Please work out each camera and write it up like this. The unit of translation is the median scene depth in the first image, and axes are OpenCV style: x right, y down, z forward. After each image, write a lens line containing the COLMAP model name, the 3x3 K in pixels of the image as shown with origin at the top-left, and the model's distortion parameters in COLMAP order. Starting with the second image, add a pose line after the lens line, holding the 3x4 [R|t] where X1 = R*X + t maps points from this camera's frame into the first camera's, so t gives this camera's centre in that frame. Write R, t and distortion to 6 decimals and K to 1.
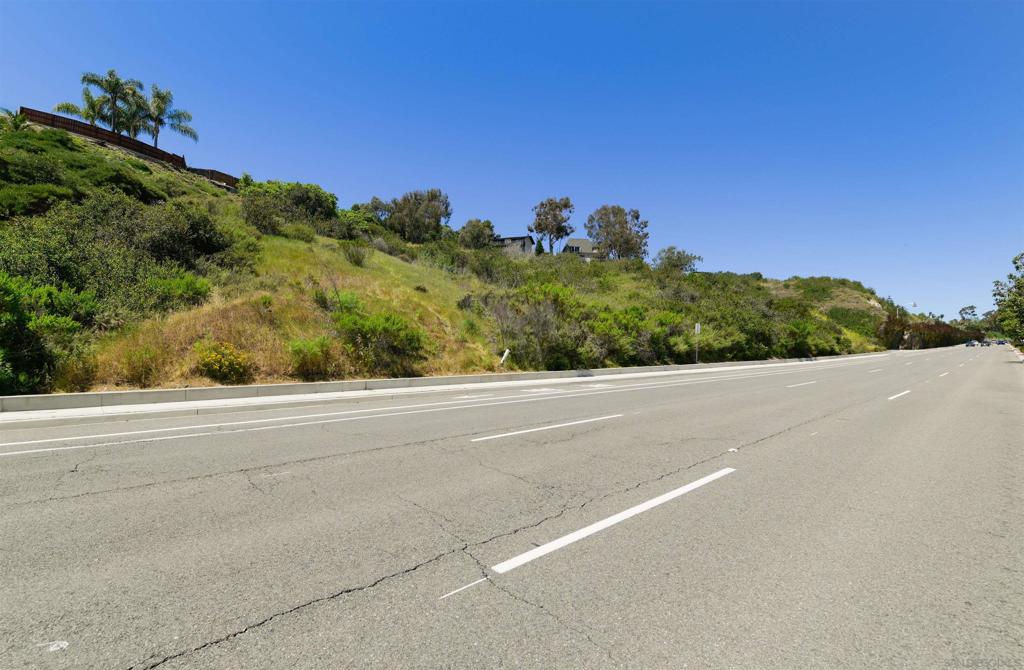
lens RADIAL K [[457.2, 0, 502.5], [0, 457.2, 336.1], [0, 0, 1]] dist [0.013146, -0.015246]
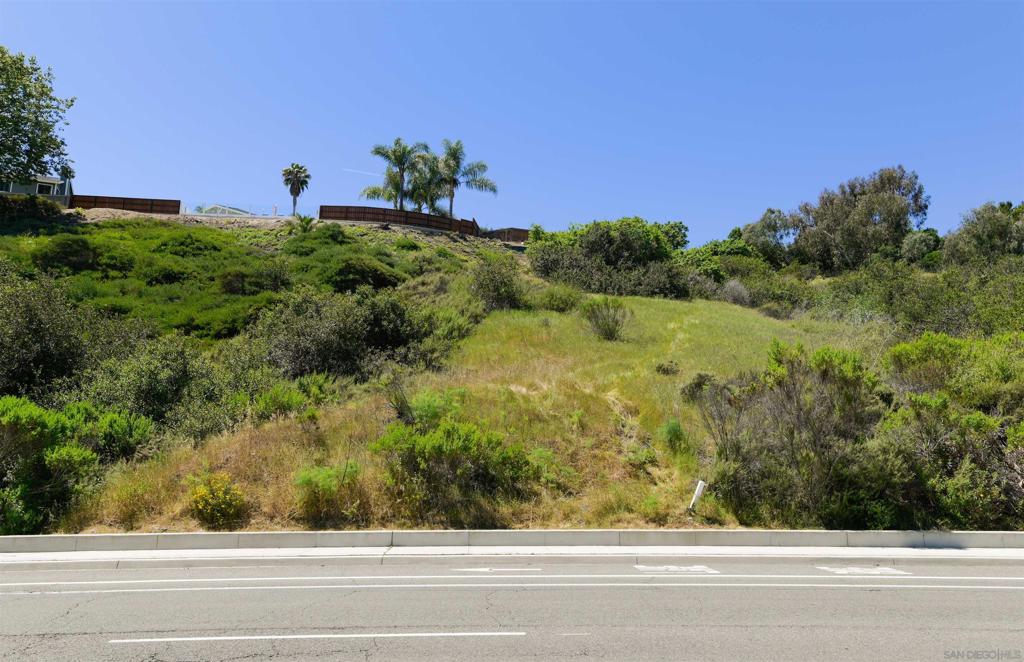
lens RADIAL K [[766.9, 0, 481.8], [0, 766.9, 330.5], [0, 0, 1]] dist [0.052363, 0.001682]
pose [[0.755819, -0.120117, -0.643669, 0.140833], [0.023010, 0.987295, -0.157222, -0.002452], [0.654376, 0.104021, 0.748980, 0.062085]]
